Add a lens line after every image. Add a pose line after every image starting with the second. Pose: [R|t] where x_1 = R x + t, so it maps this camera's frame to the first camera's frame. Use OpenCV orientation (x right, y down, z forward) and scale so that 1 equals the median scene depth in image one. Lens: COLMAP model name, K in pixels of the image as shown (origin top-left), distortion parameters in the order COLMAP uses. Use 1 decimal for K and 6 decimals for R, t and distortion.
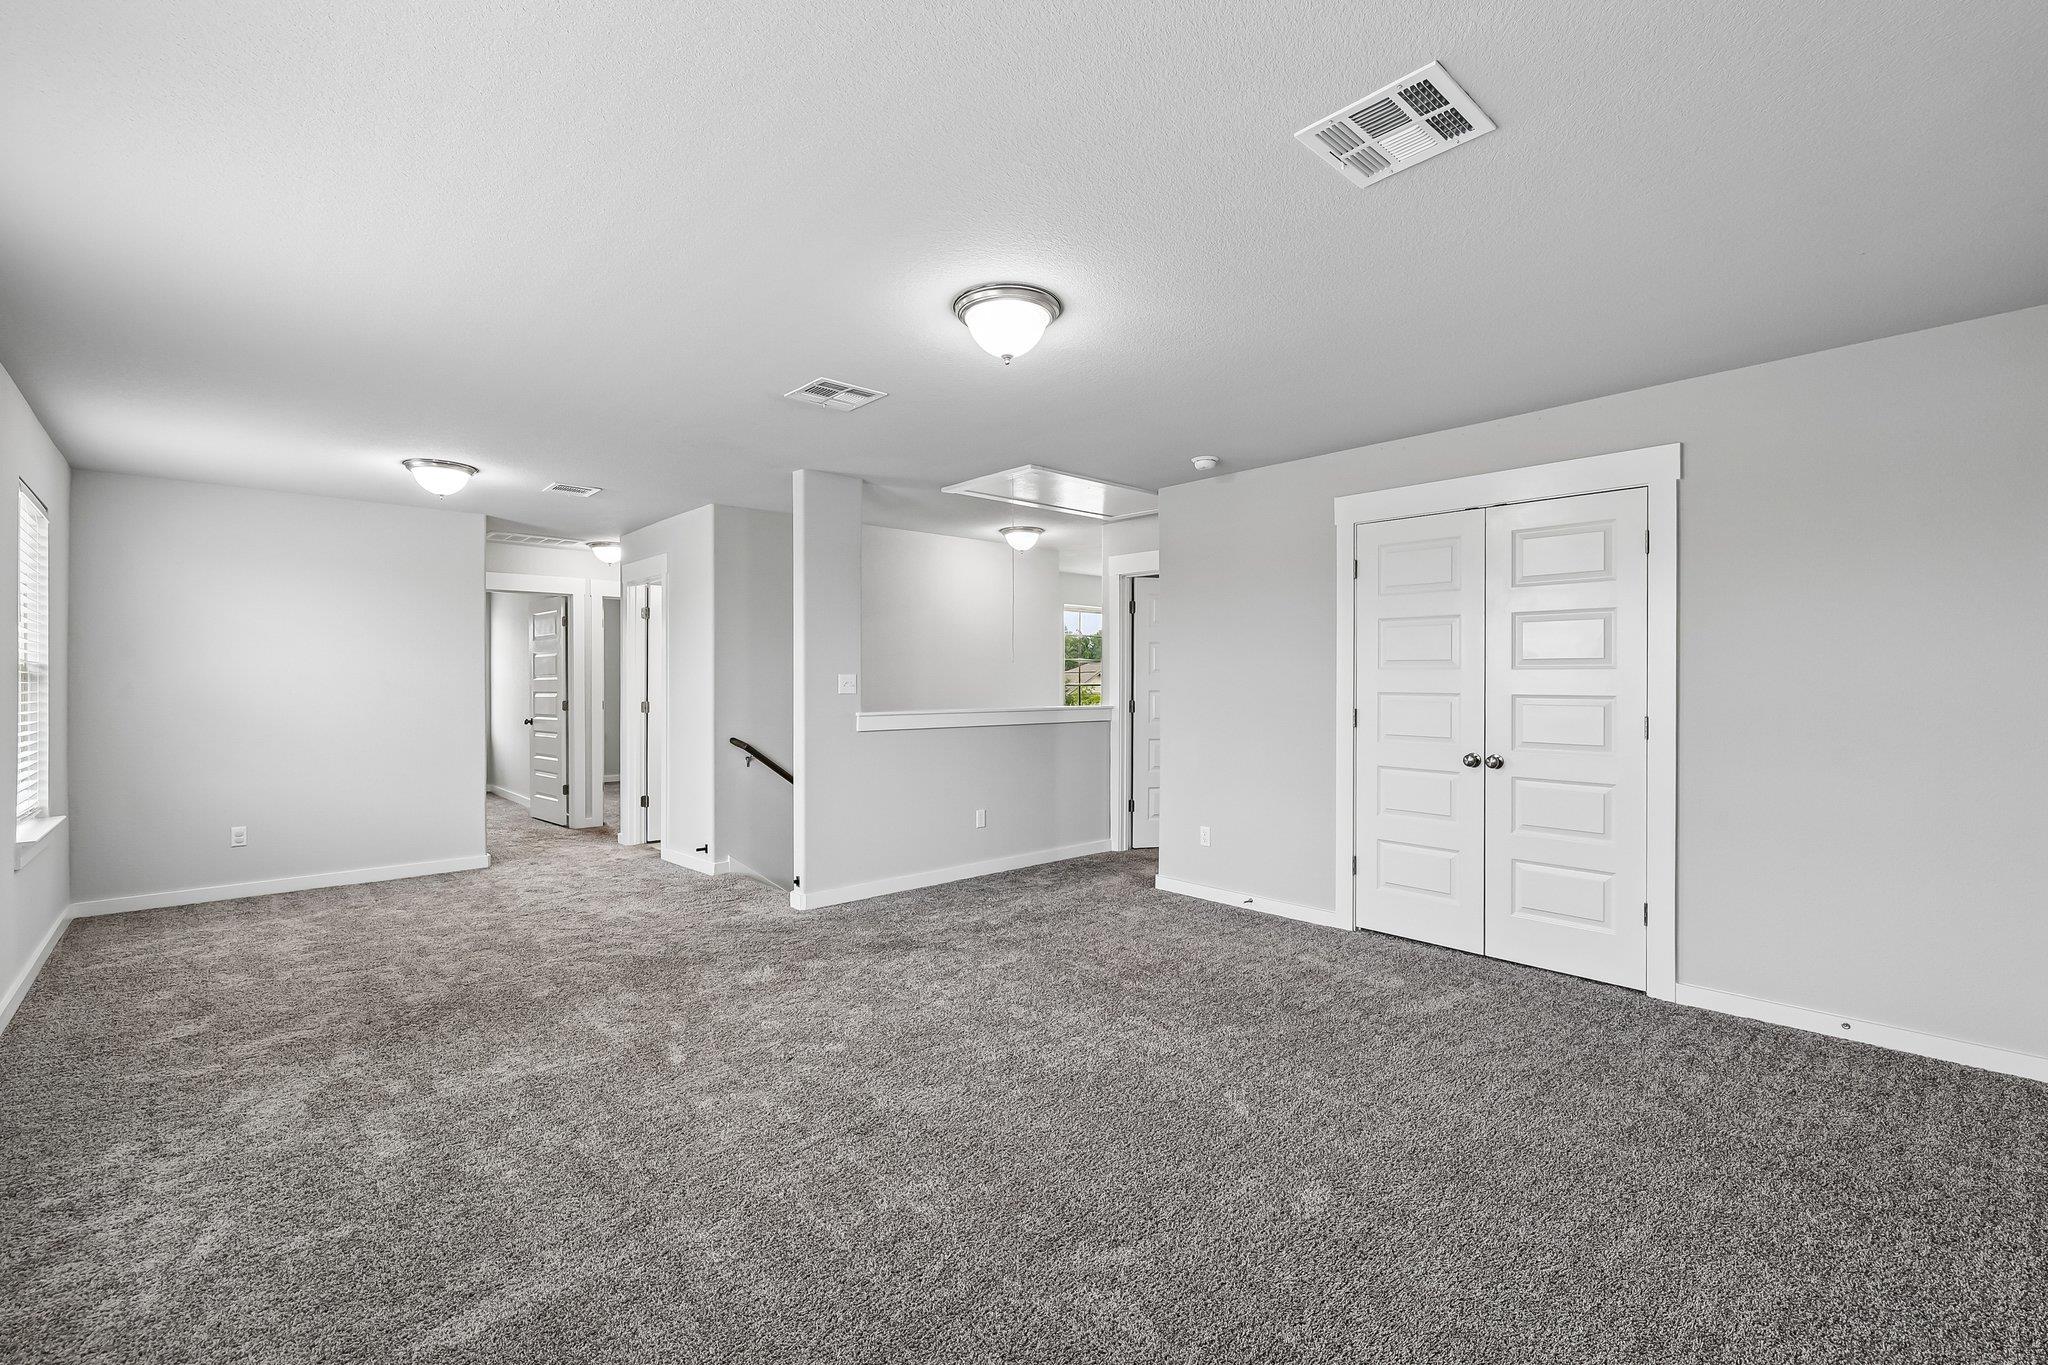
lens RADIAL K [[876.8, 0, 1019.6], [0, 876.8, 683.7], [0, 0, 1]] dist [-0.001259, 0.000168]
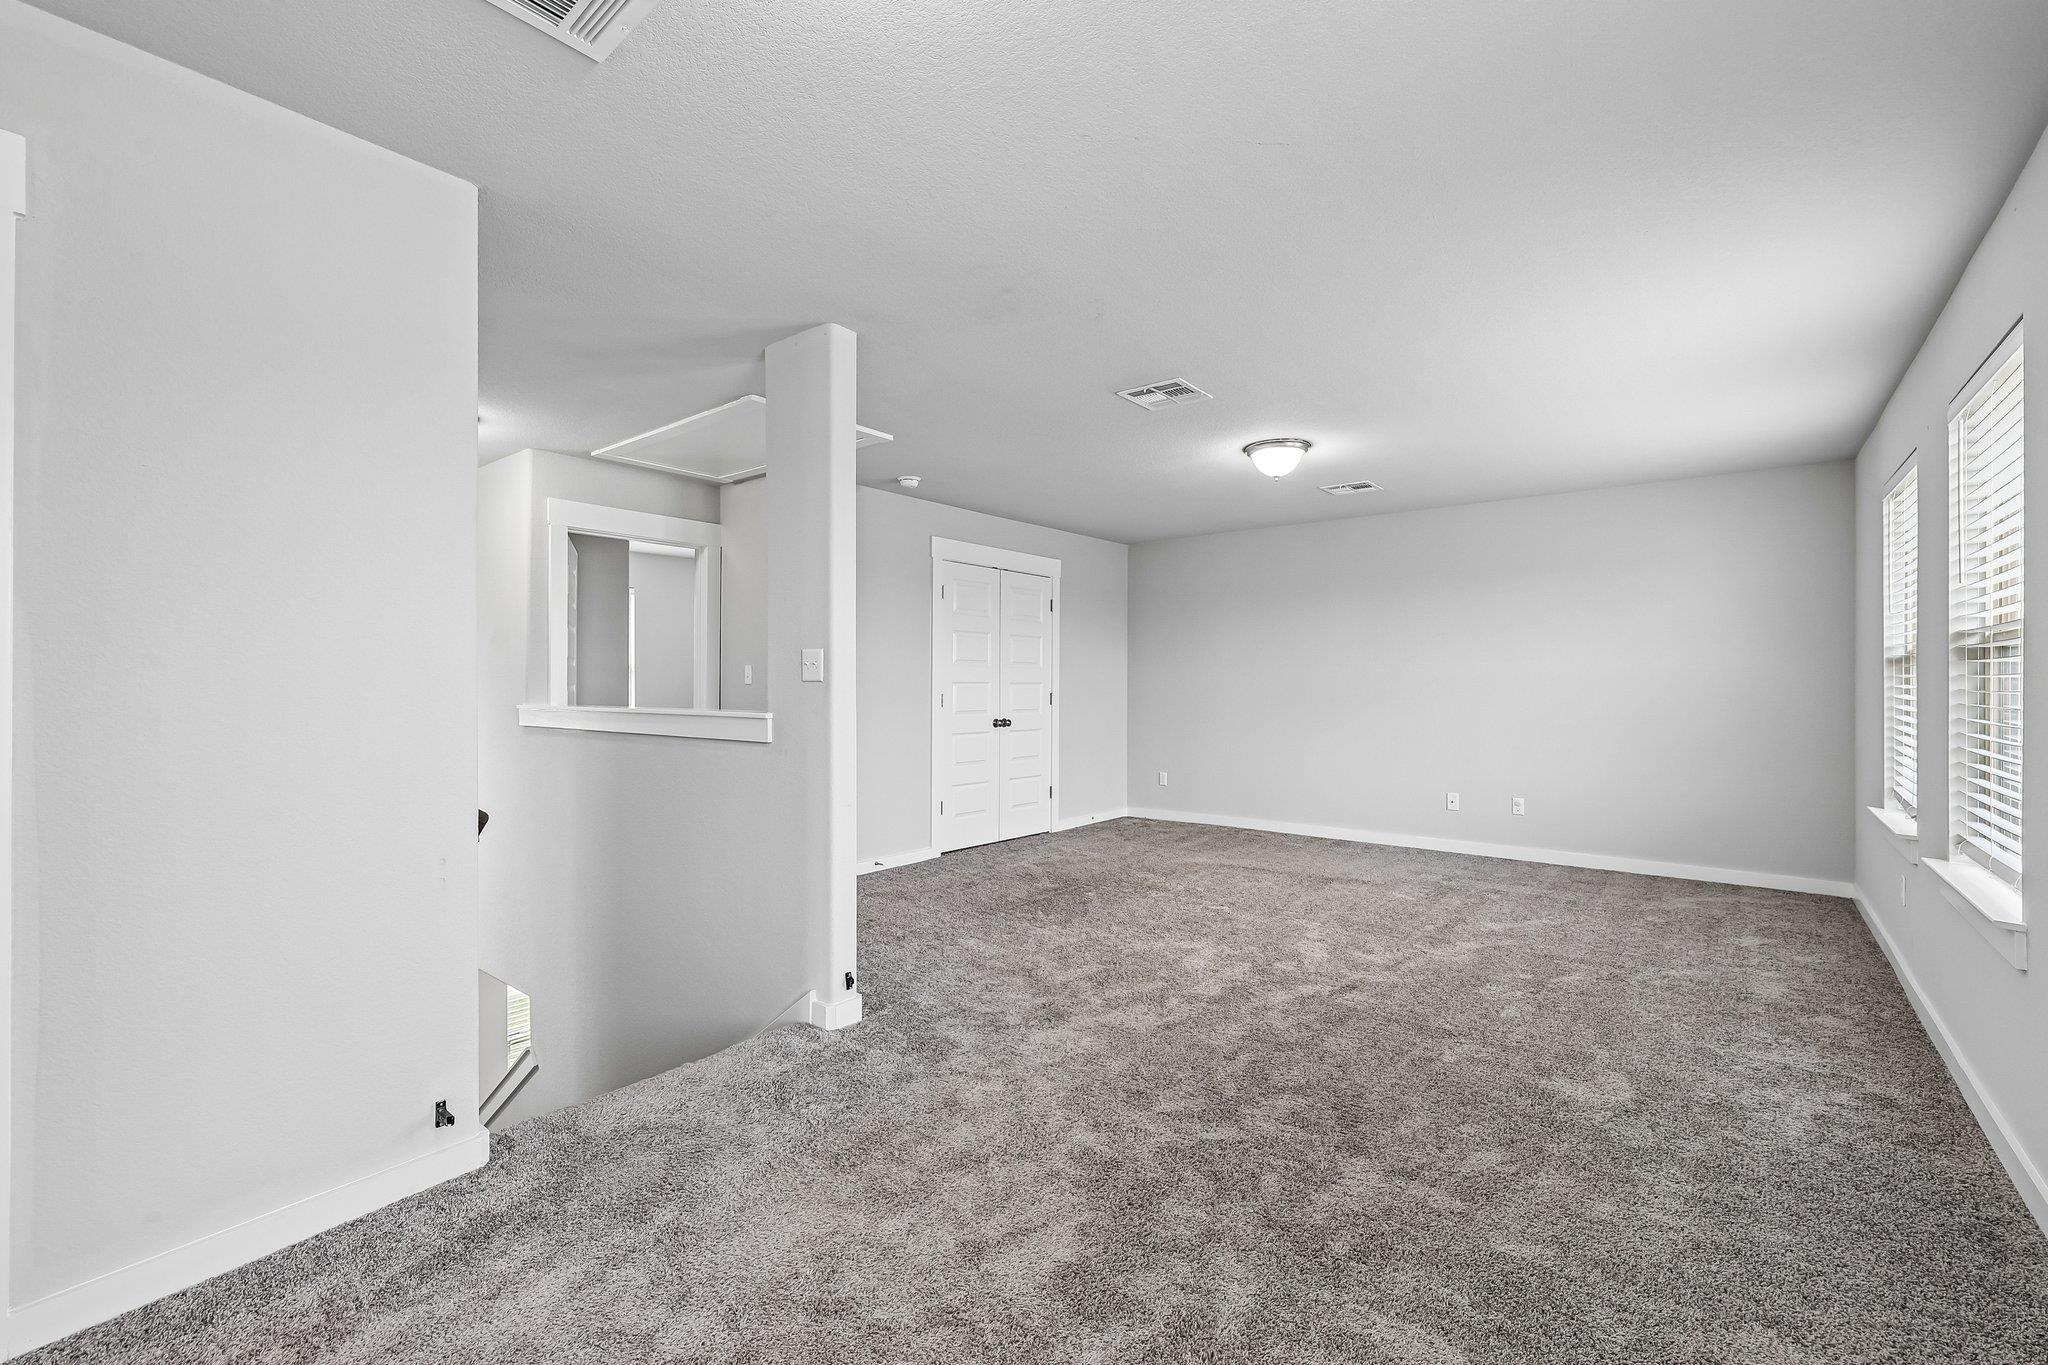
lens RADIAL K [[876.8, 0, 1020.4], [0, 876.8, 678.9], [0, 0, 1]] dist [-0.001259, 0.000168]
pose [[-0.141312, -0.004738, 0.989954, -0.994742], [-0.001980, 0.999988, 0.004504, -0.000881], [-0.989963, -0.001324, -0.141320, 1.075241]]
